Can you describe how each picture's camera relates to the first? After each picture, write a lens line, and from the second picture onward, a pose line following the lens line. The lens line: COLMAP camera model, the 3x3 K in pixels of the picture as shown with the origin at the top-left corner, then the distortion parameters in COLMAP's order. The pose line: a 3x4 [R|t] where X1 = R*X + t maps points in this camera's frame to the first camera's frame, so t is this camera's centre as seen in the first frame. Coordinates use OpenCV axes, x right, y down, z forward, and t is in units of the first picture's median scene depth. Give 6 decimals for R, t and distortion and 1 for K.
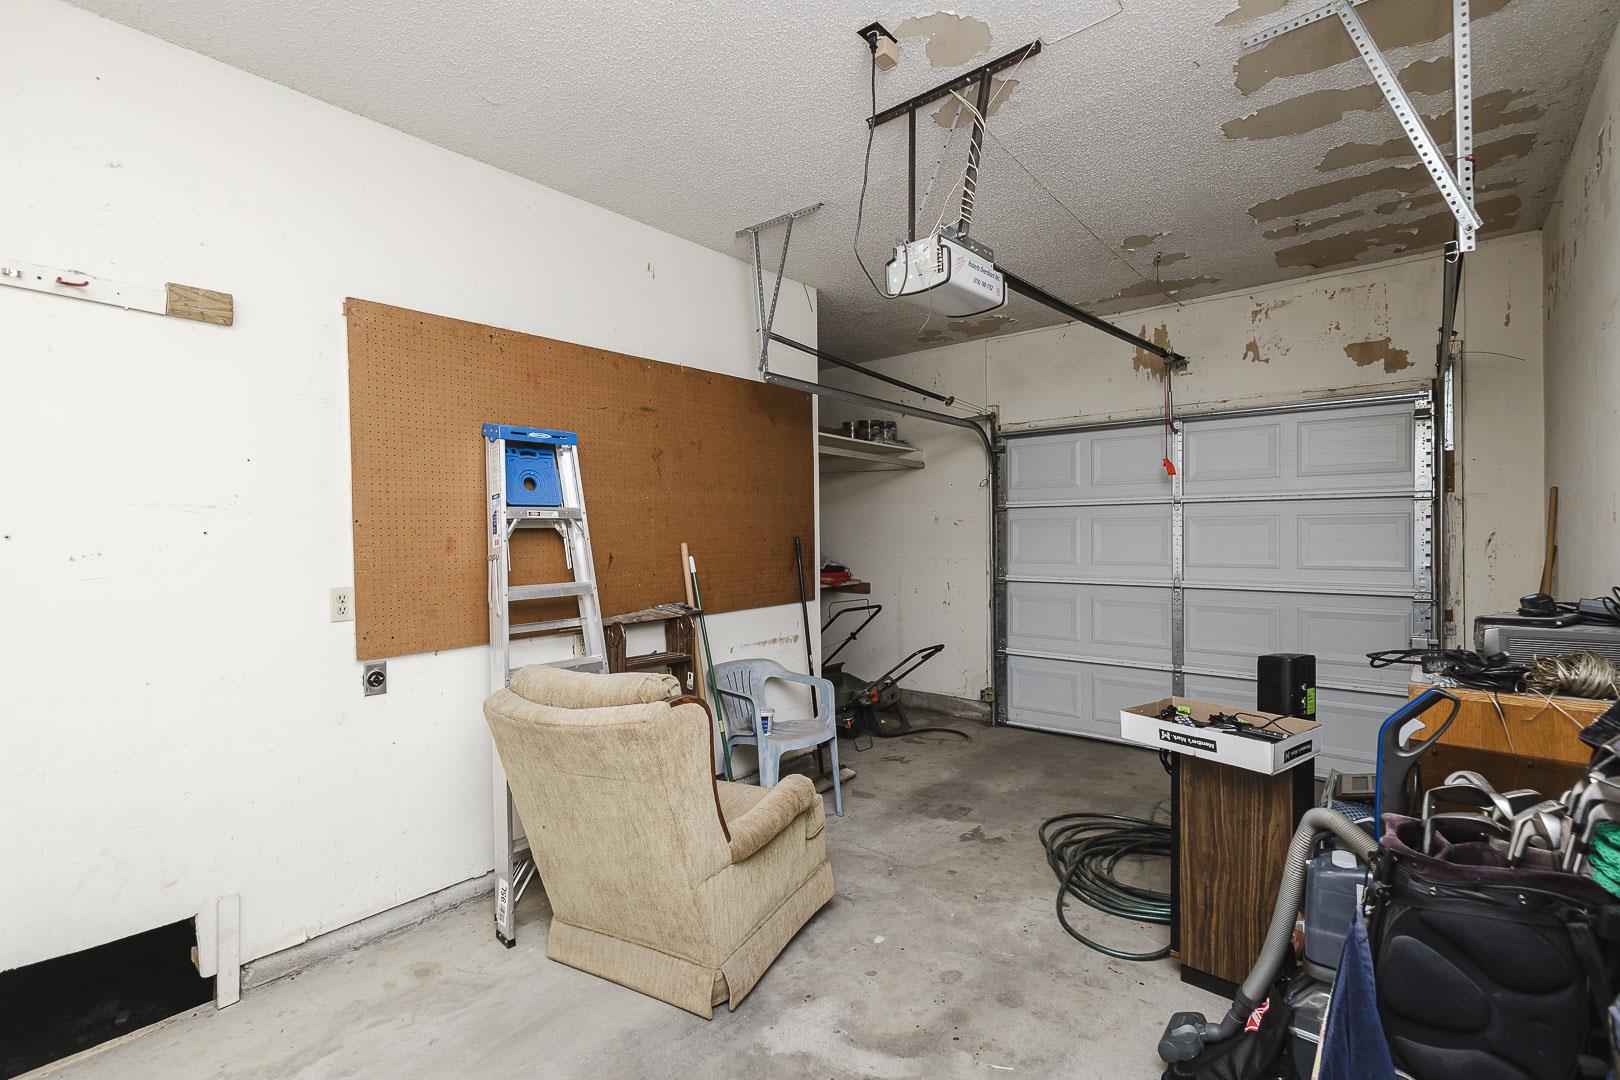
lens RADIAL K [[740.4, 0, 807.4], [0, 740.4, 538.0], [0, 0, 1]] dist [0.008630, -0.004429]
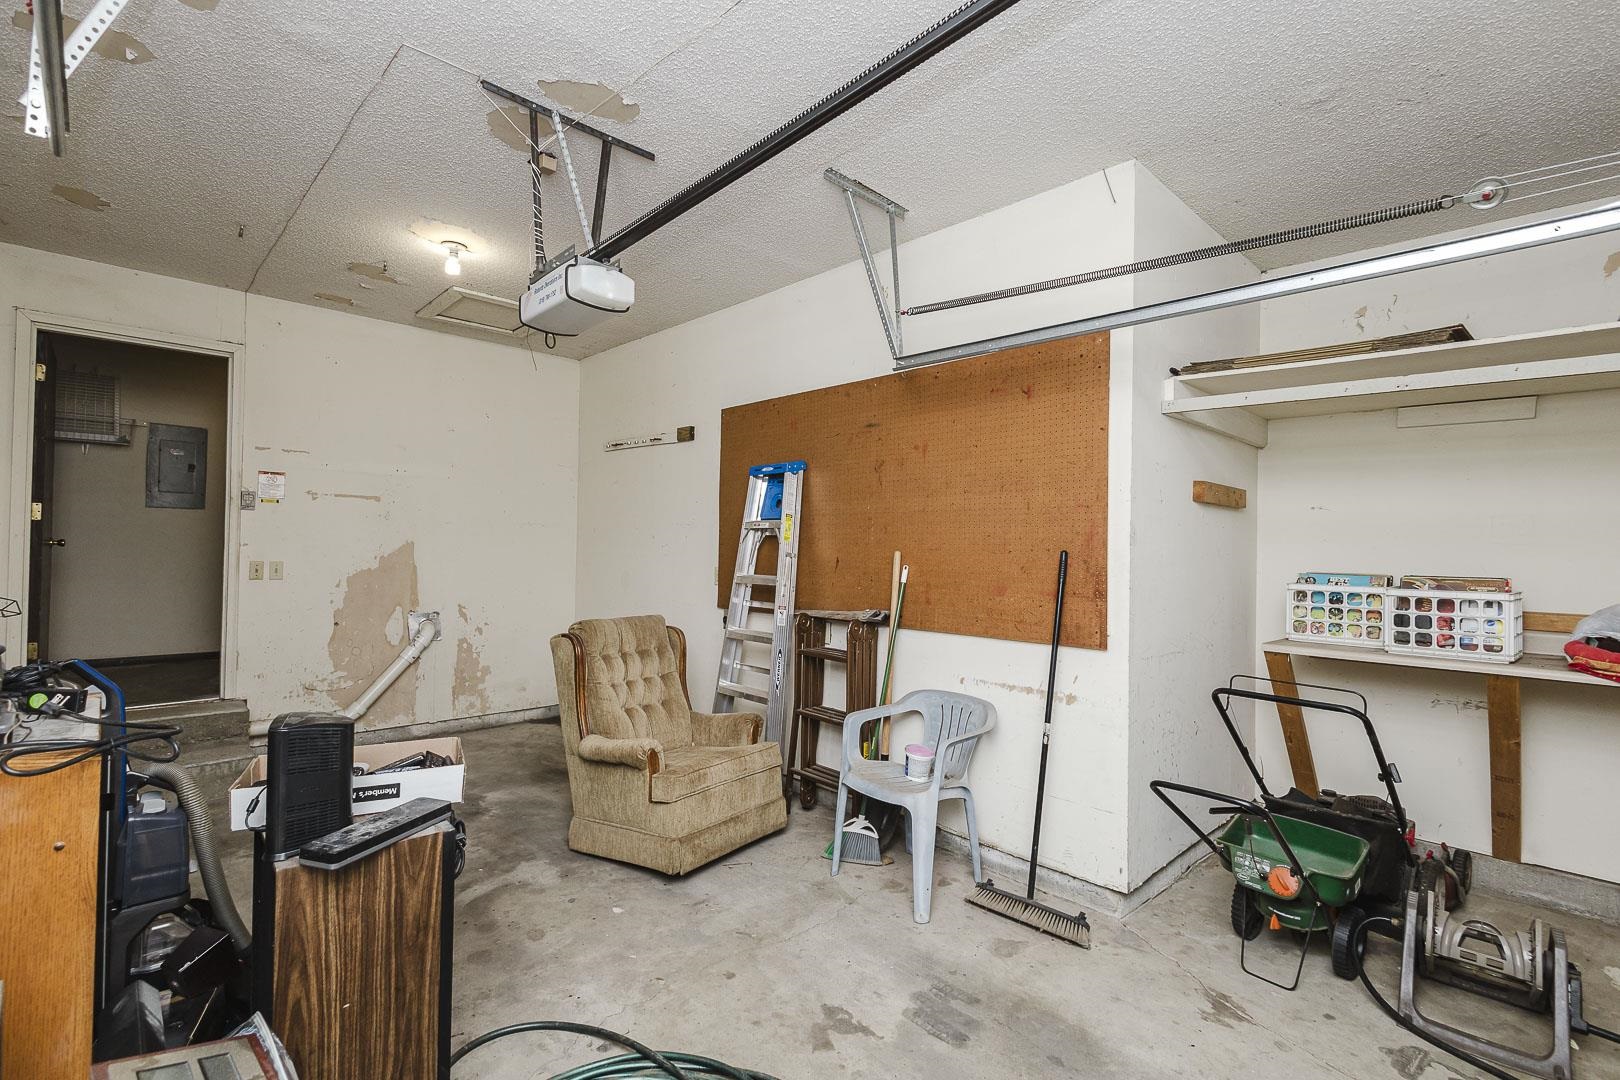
lens RADIAL K [[740.4, 0, 807.7], [0, 740.4, 538.3], [0, 0, 1]] dist [0.008630, -0.004429]
pose [[-0.109484, -0.002323, -0.993986, 0.840784], [-0.026173, 0.999657, 0.000546, -0.008379], [0.993644, 0.026075, -0.109507, 1.012376]]
